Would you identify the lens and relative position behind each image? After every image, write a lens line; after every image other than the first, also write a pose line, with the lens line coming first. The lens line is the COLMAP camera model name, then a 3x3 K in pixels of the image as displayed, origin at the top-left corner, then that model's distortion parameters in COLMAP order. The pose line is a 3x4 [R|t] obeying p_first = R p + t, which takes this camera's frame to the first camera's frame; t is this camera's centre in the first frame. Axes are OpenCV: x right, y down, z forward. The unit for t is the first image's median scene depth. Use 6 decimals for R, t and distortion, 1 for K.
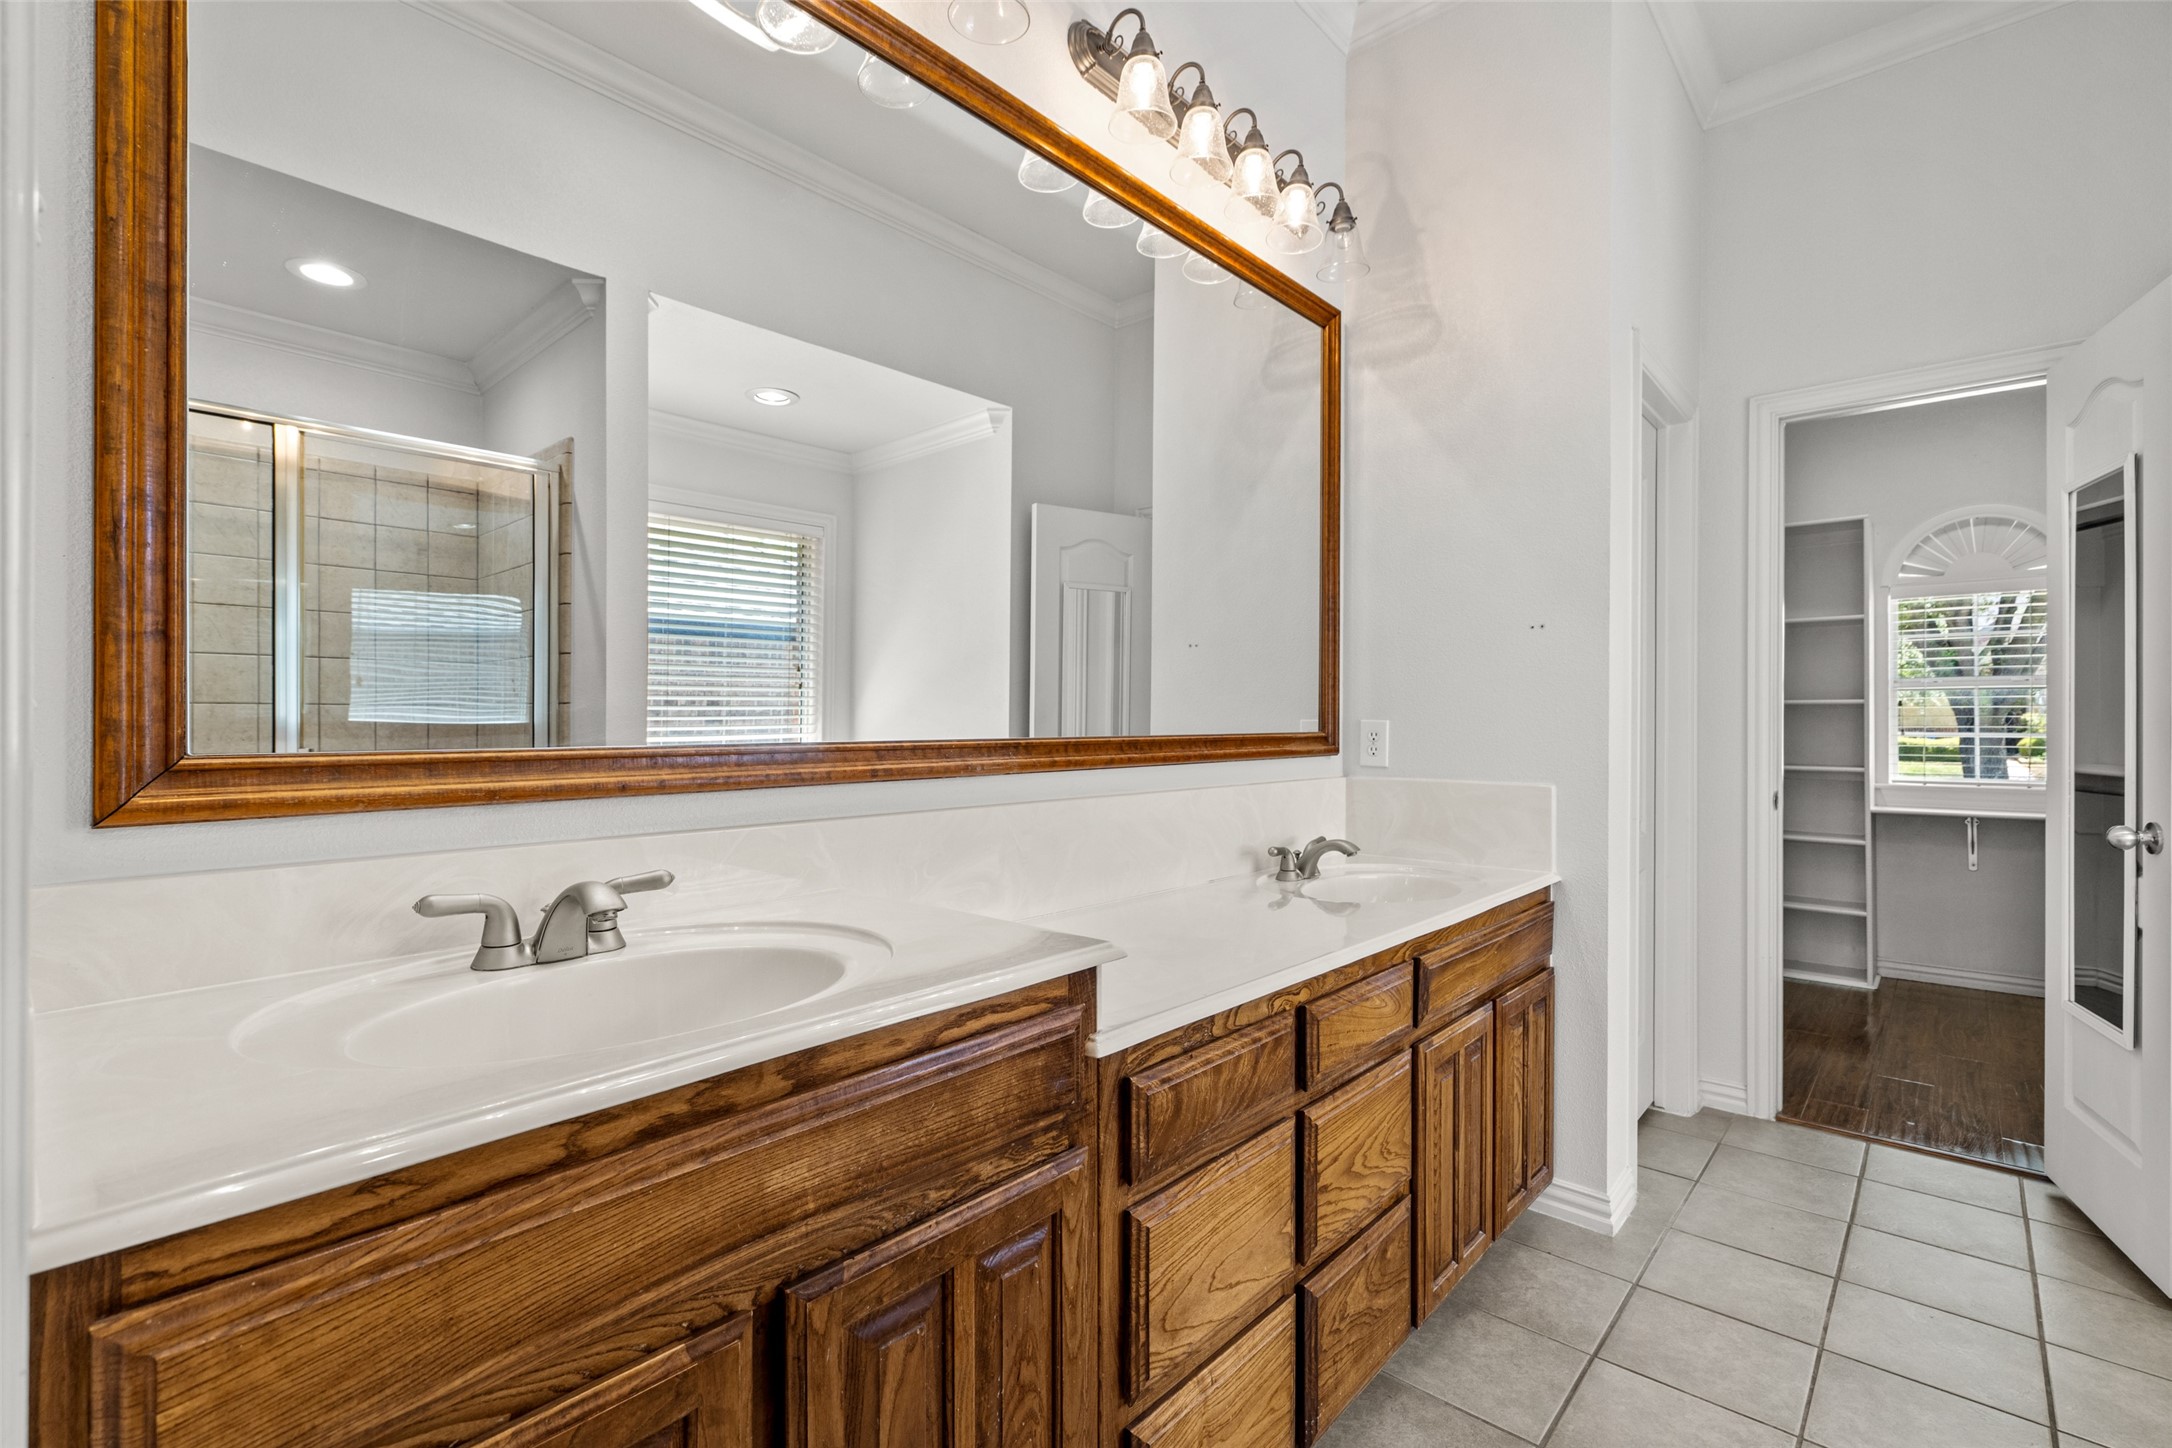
lens RADIAL K [[977.8, 0, 1092.3], [0, 977.8, 724.7], [0, 0, 1]] dist [-0.000518, 0.000095]
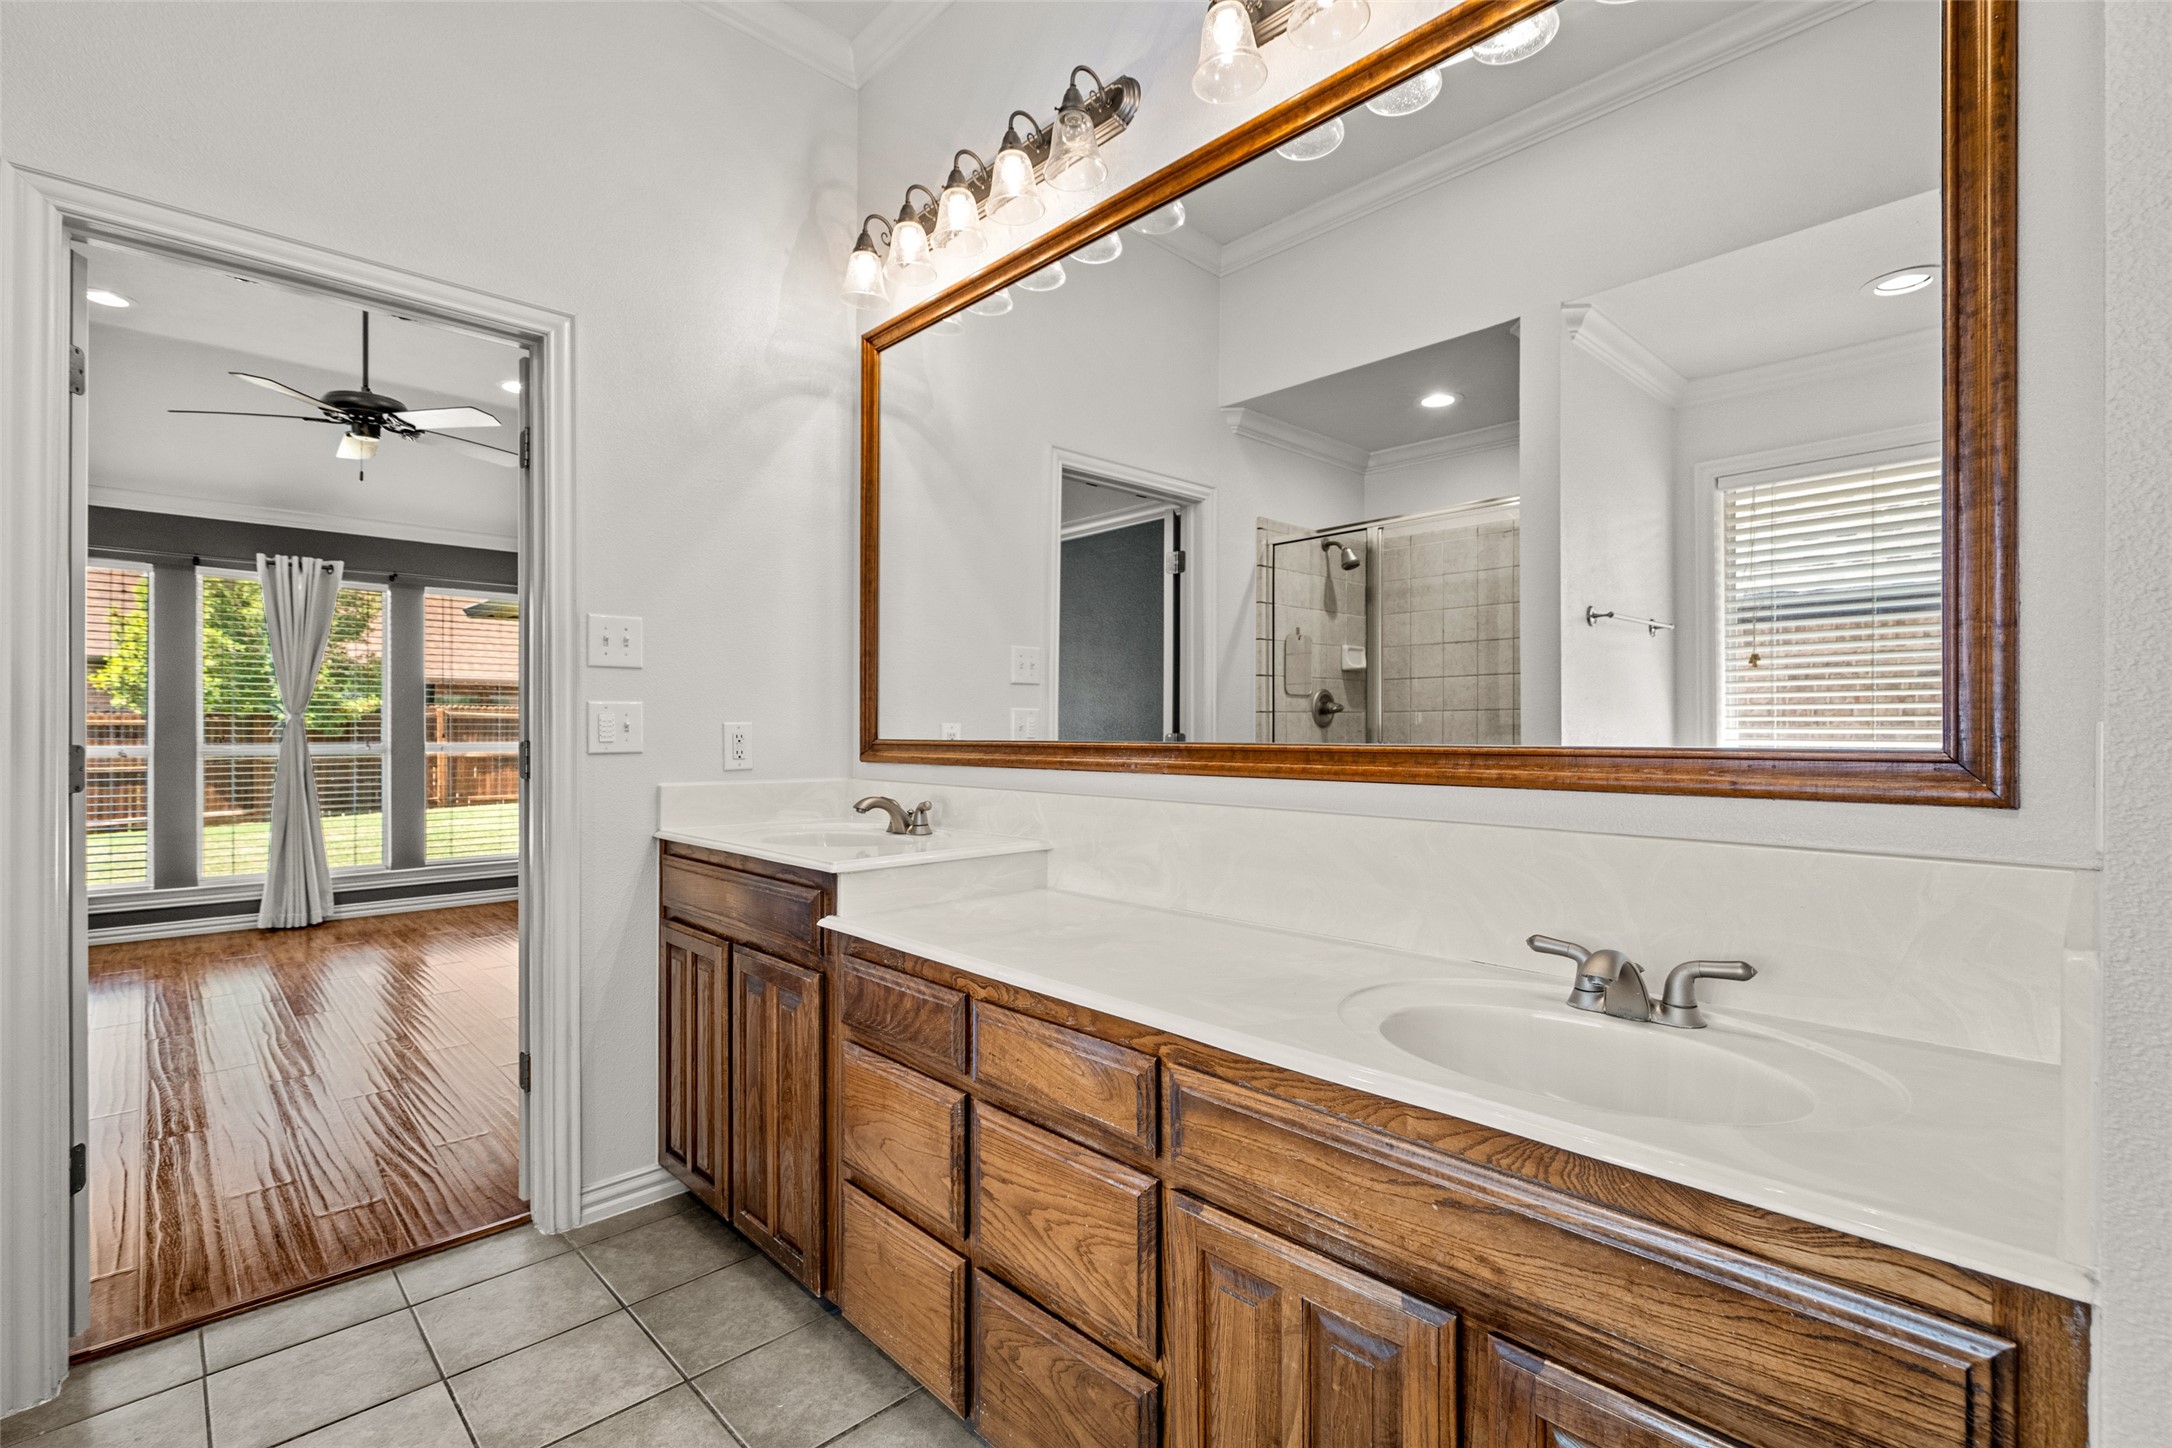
lens RADIAL K [[977.8, 0, 1092.3], [0, 977.8, 724.7], [0, 0, 1]] dist [-0.000518, 0.000095]
pose [[-0.069847, 0.003382, -0.997552, 0.855431], [0.000665, 0.999994, 0.003343, -0.008183], [0.997558, -0.000430, -0.069849, 0.815663]]
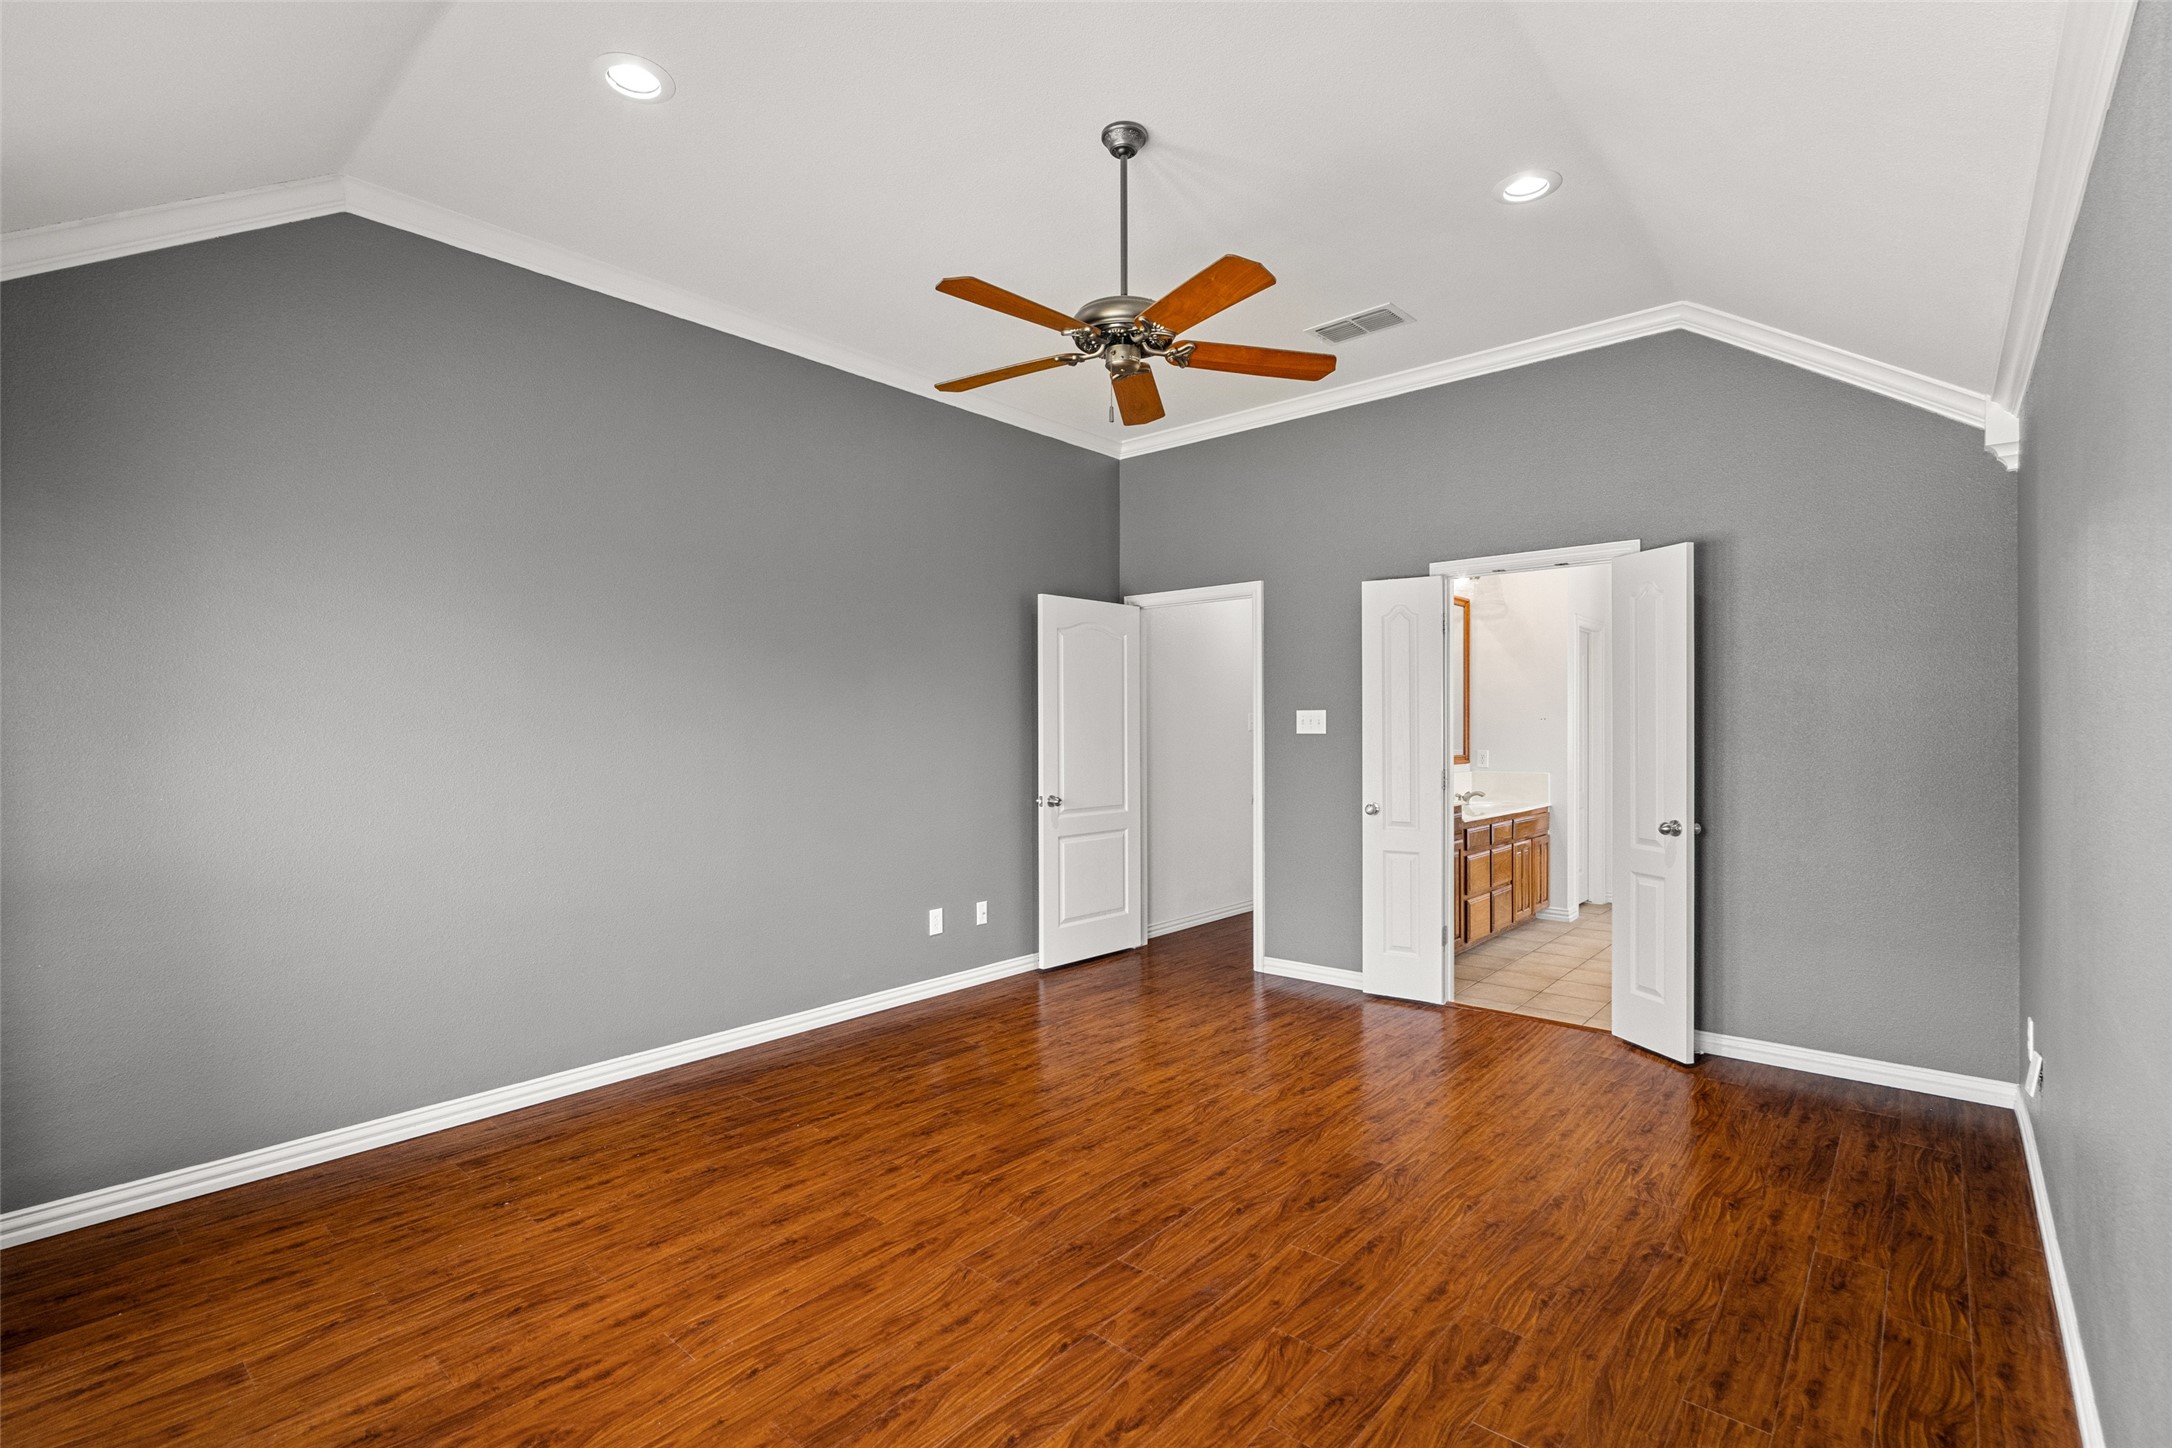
lens RADIAL K [[977.8, 0, 1092.3], [0, 977.8, 724.7], [0, 0, 1]] dist [-0.000518, 0.000095]
pose [[0.999846, 0.000789, 0.017519, -1.074316], [-0.000604, 0.999944, -0.010575, -0.058814], [-0.017527, 0.010562, 0.999791, -2.163055]]
